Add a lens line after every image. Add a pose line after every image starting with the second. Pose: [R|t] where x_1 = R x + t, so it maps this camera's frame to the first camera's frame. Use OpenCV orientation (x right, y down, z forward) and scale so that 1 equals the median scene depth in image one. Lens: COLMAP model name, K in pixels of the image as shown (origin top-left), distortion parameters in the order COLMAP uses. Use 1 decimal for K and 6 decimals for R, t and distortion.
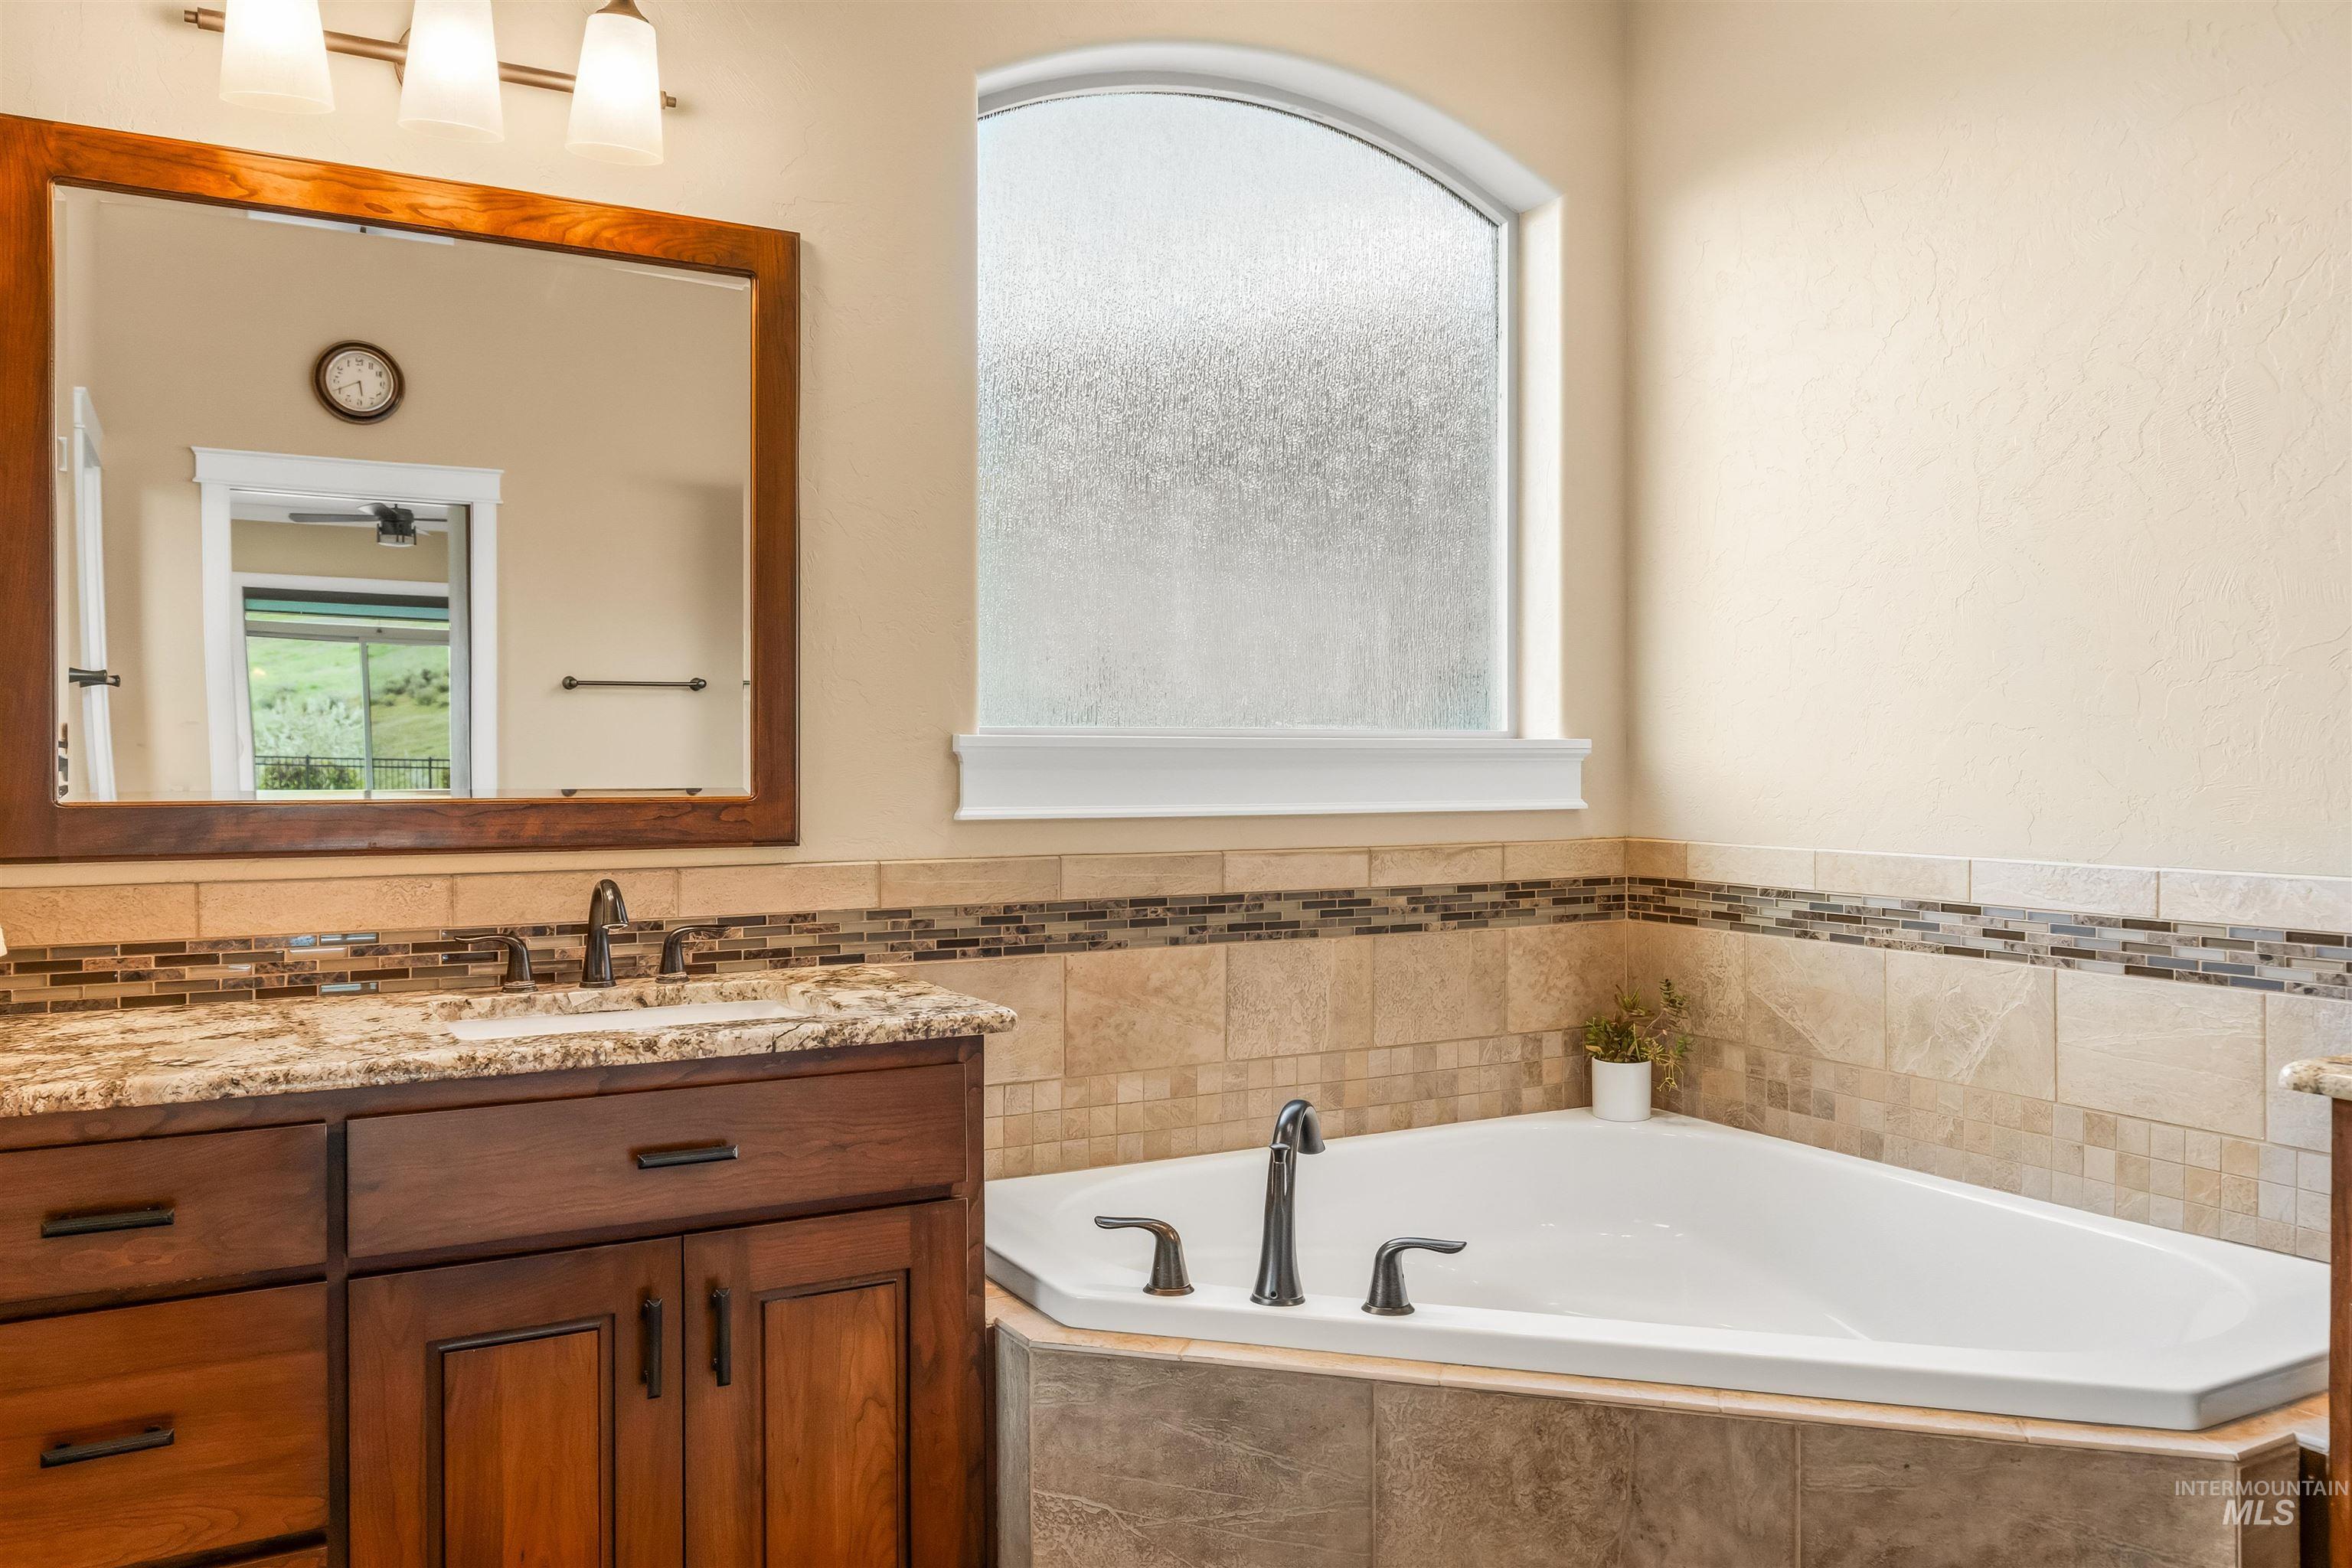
lens RADIAL K [[1764.4, 0, 1193.9], [0, 1764.4, 772.5], [0, 0, 1]] dist [-0.013149, 0.014300]
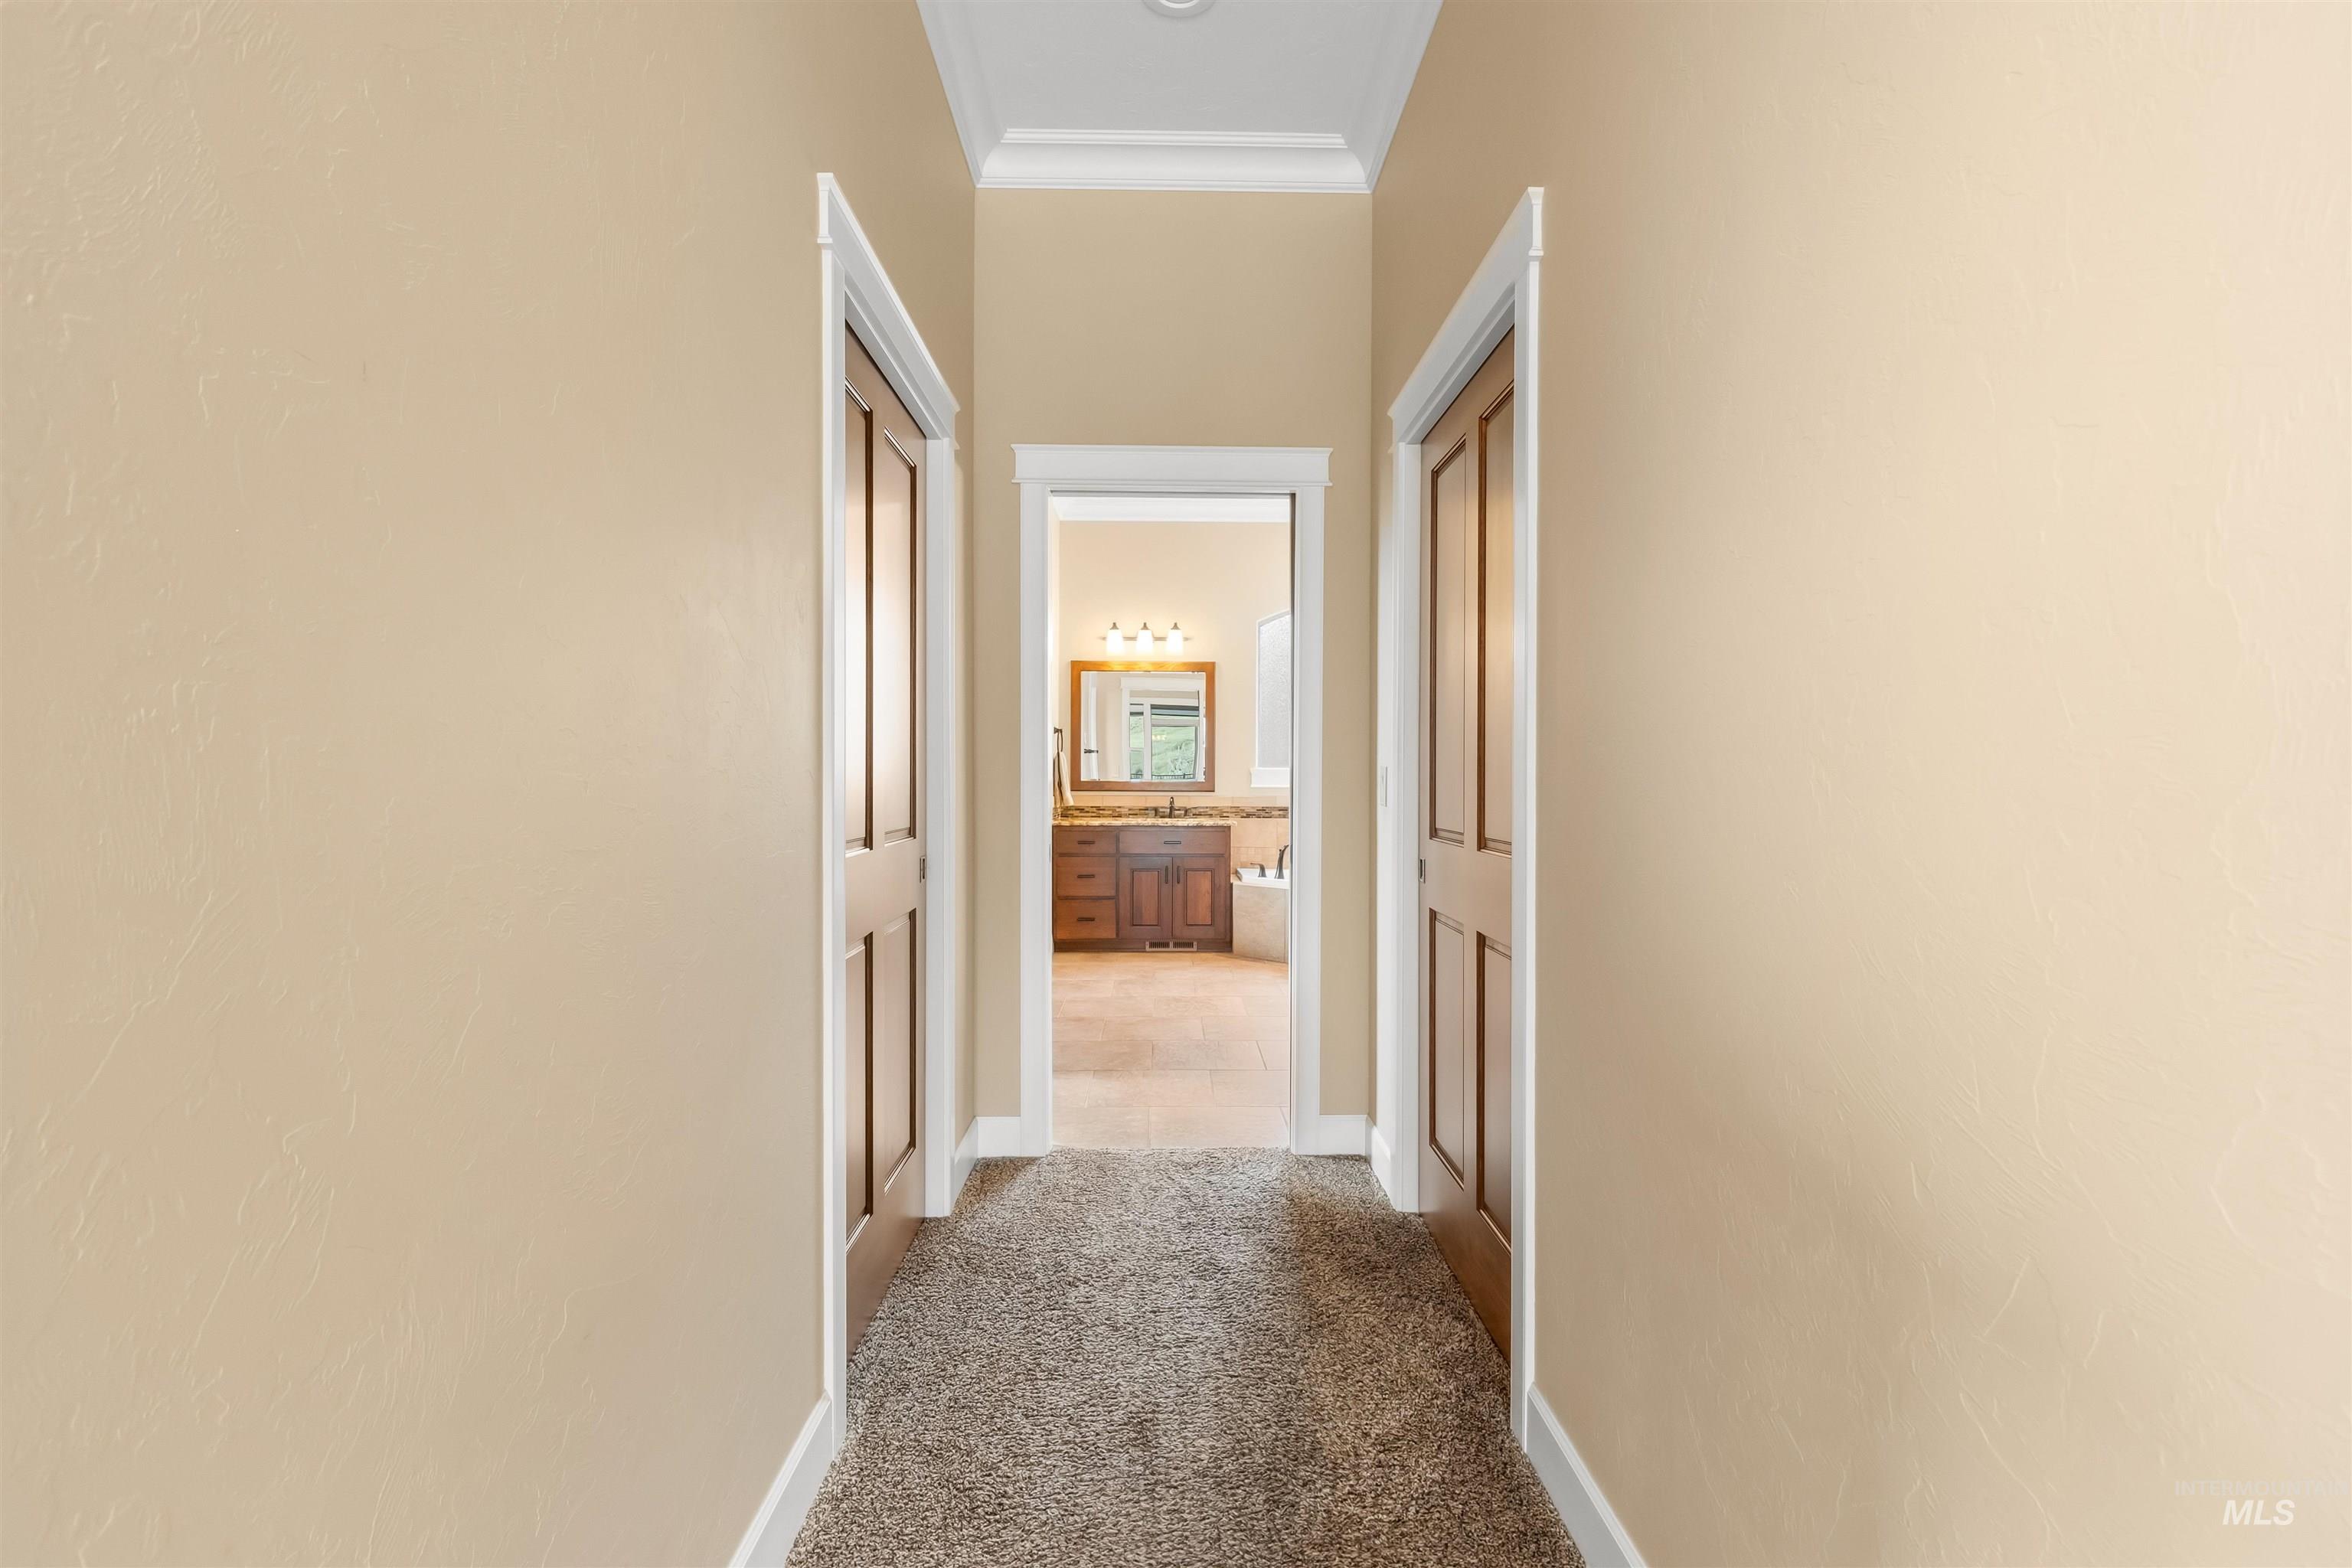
lens RADIAL K [[1058.8, 0, 1178.7], [0, 1058.8, 781.0], [0, 0, 1]] dist [-0.002952, 0.000081]
pose [[0.883341, 0.006880, -0.468681, 1.118523], [-0.008804, 0.999959, -0.001916, 0.020494], [0.468649, 0.005819, 0.883366, -1.694552]]
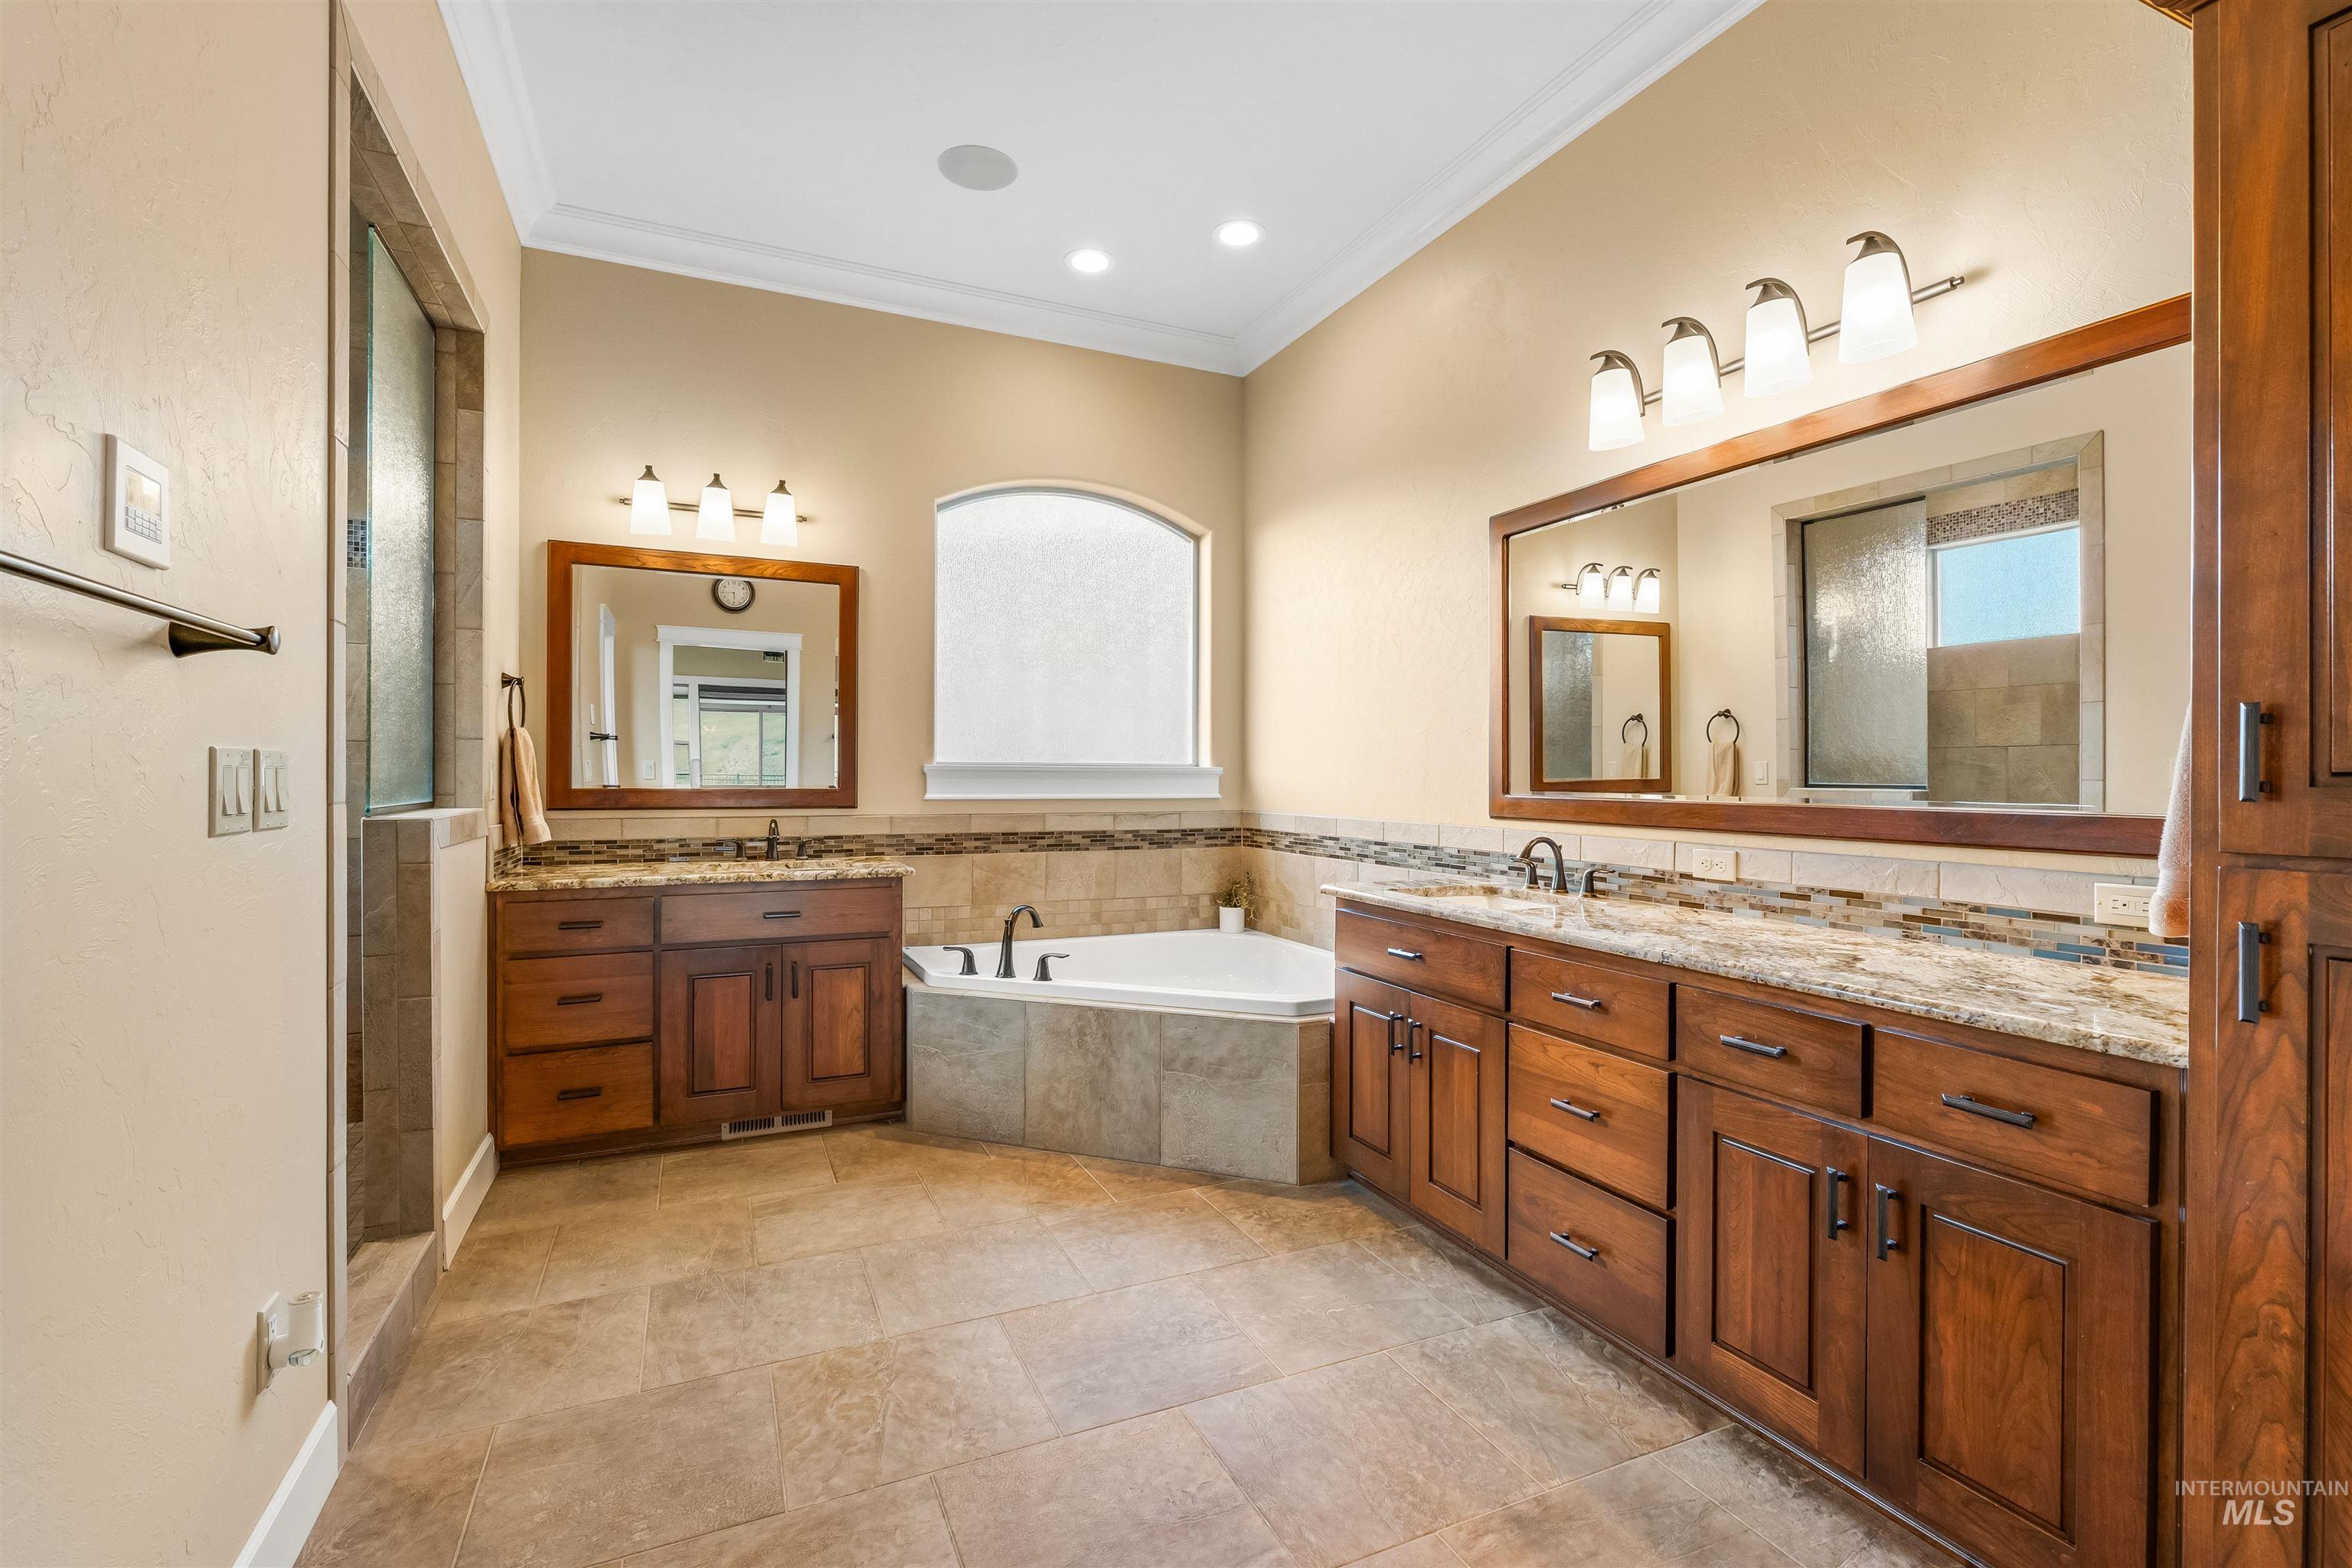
lens RADIAL K [[1058.8, 0, 1190.7], [0, 1058.8, 777.6], [0, 0, 1]] dist [-0.002952, 0.000081]
pose [[0.997283, 0.004399, -0.073538, 0.402428], [-0.004976, 0.999958, -0.007670, 0.007496], [0.073501, 0.008016, 0.997263, -0.527615]]
